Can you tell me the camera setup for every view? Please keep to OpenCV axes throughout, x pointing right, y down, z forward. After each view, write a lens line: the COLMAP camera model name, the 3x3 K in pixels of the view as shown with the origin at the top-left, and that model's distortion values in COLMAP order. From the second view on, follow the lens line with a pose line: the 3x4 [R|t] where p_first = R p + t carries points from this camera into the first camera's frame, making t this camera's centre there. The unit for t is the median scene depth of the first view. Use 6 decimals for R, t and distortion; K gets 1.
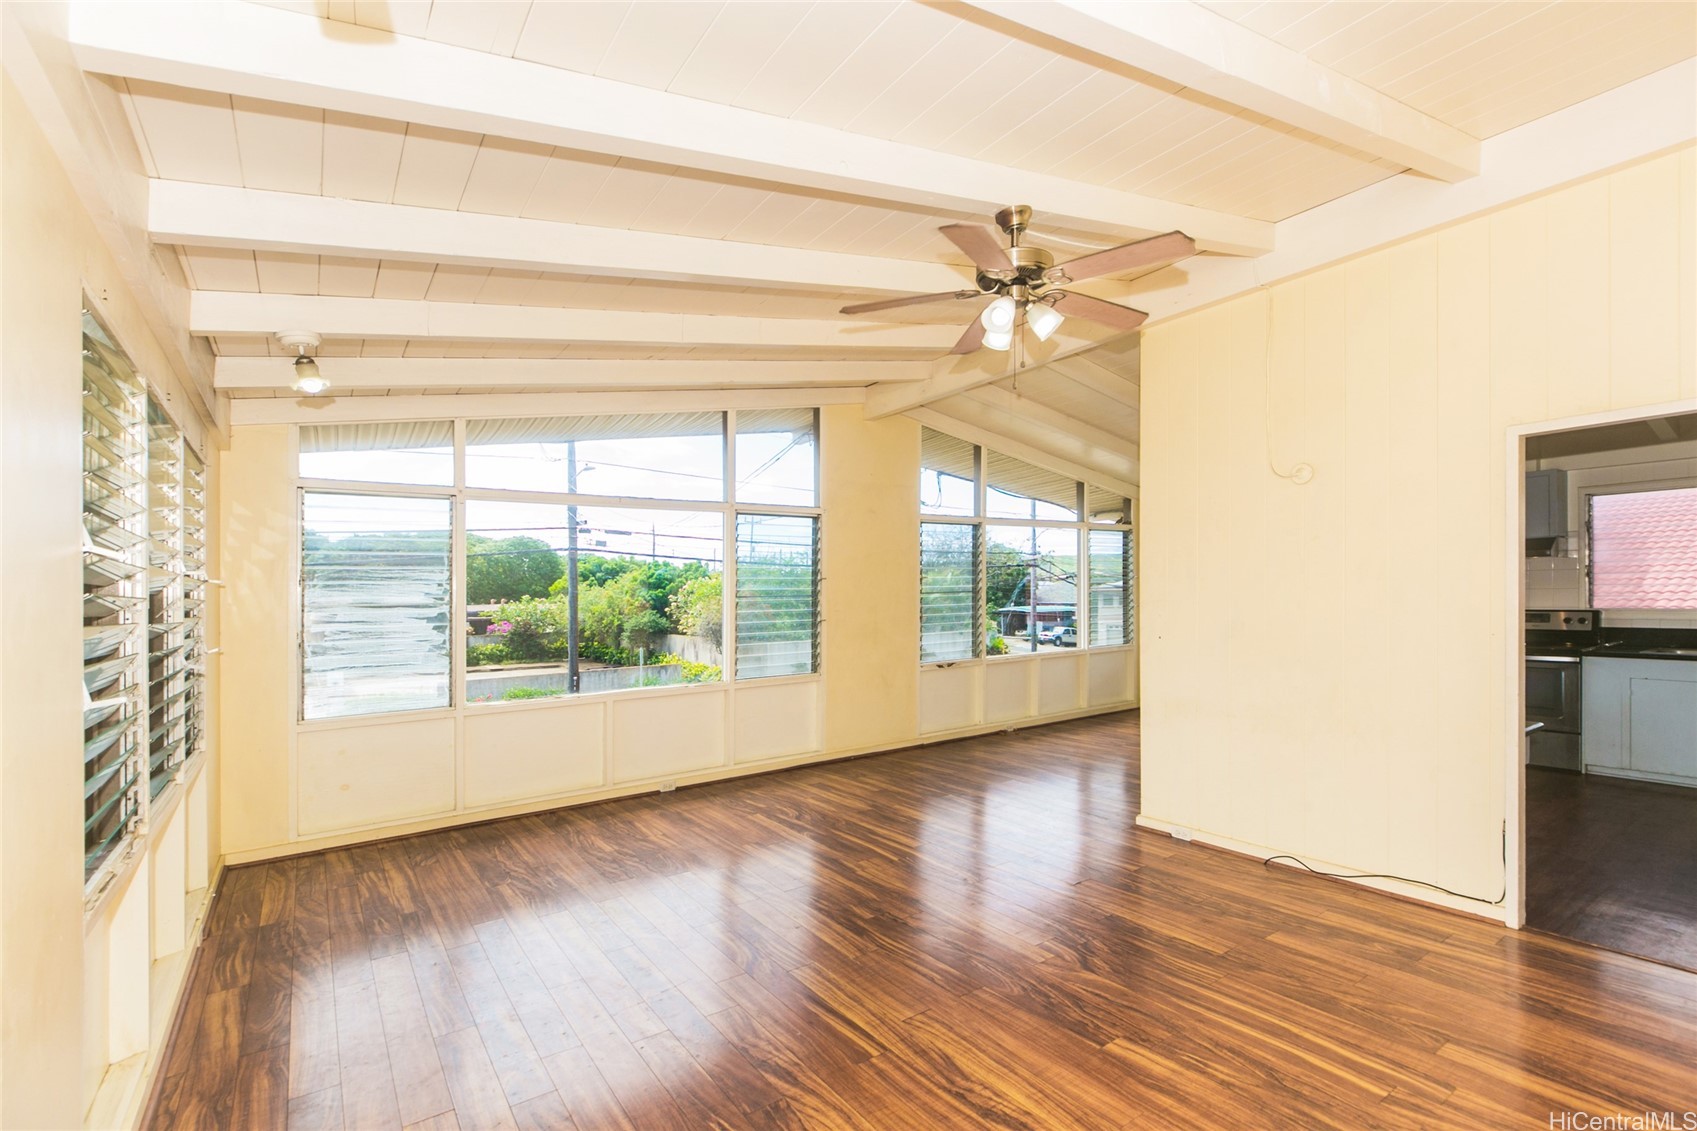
lens RADIAL K [[776.9, 0, 844.8], [0, 776.9, 592.9], [0, 0, 1]] dist [-0.003089, -0.000775]
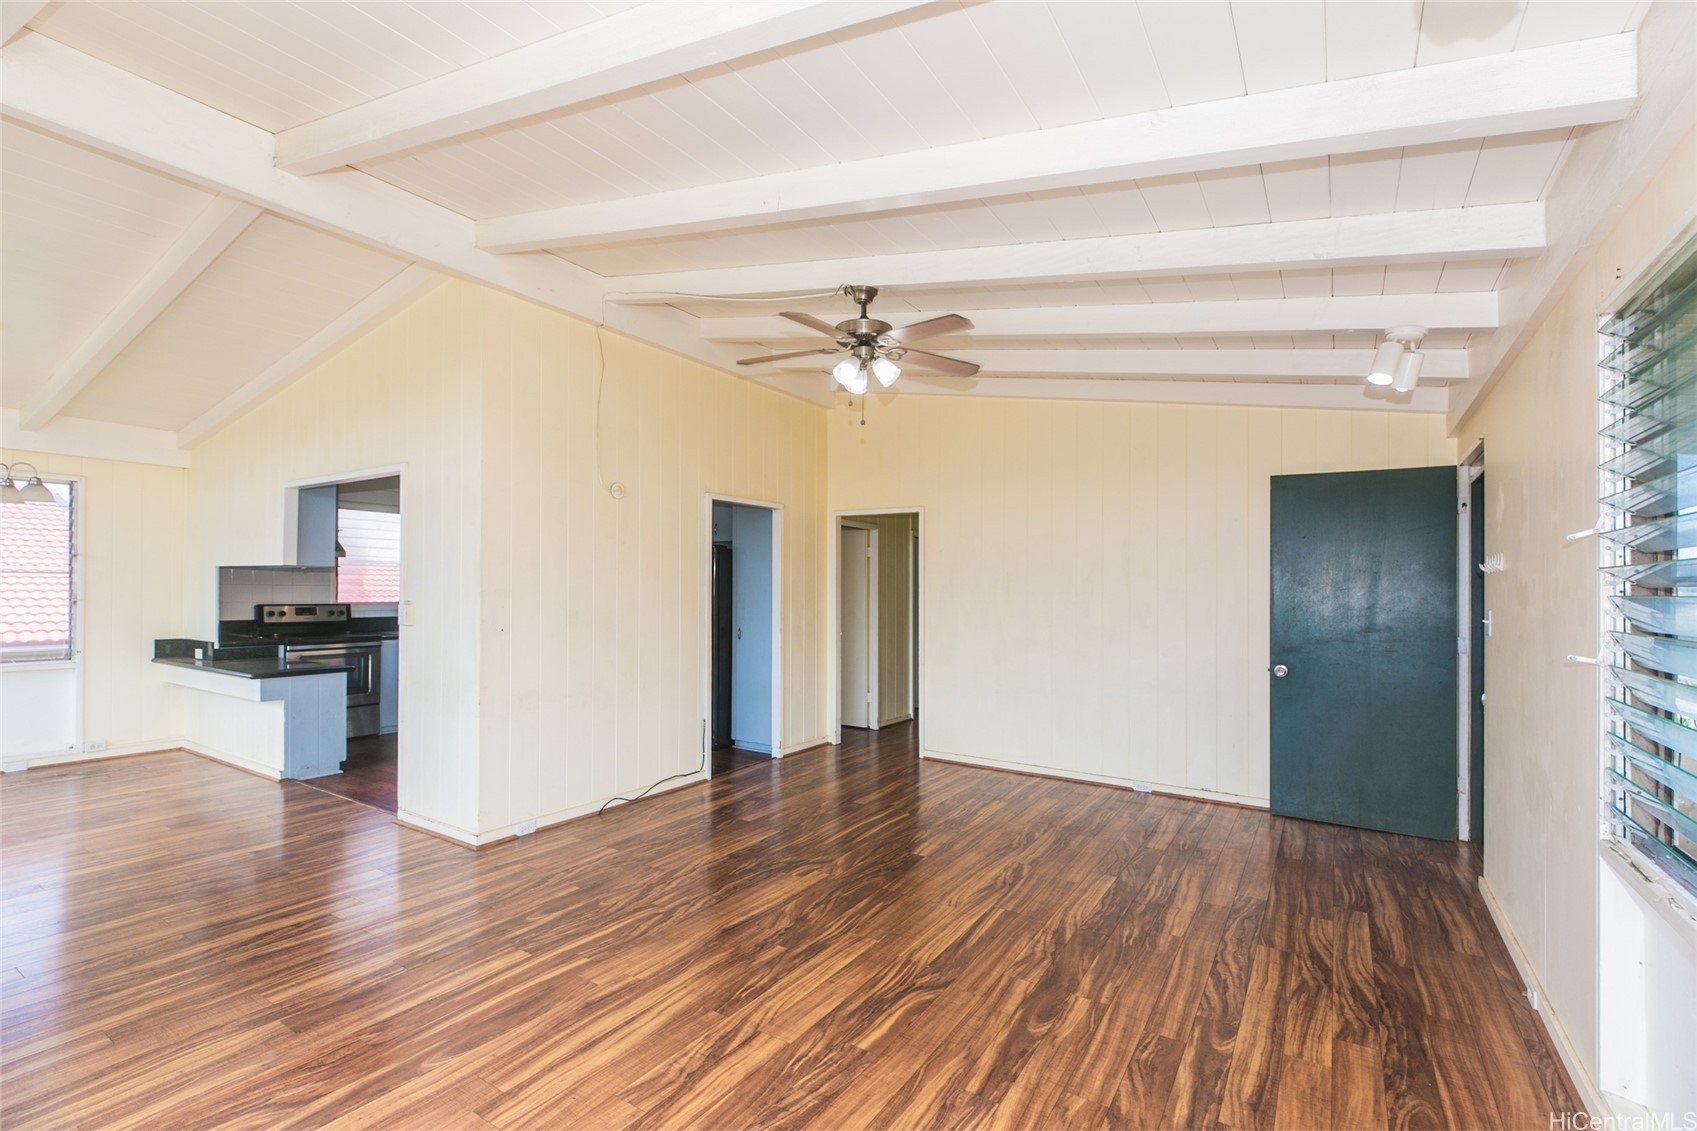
lens RADIAL K [[776.9, 0, 844.8], [0, 776.9, 592.9], [0, 0, 1]] dist [-0.003089, -0.000775]
pose [[-0.383475, 0.003901, 0.923543, -0.545473], [-0.003610, 0.999977, -0.005723, 0.009507], [-0.923544, -0.005528, -0.383453, 0.847515]]
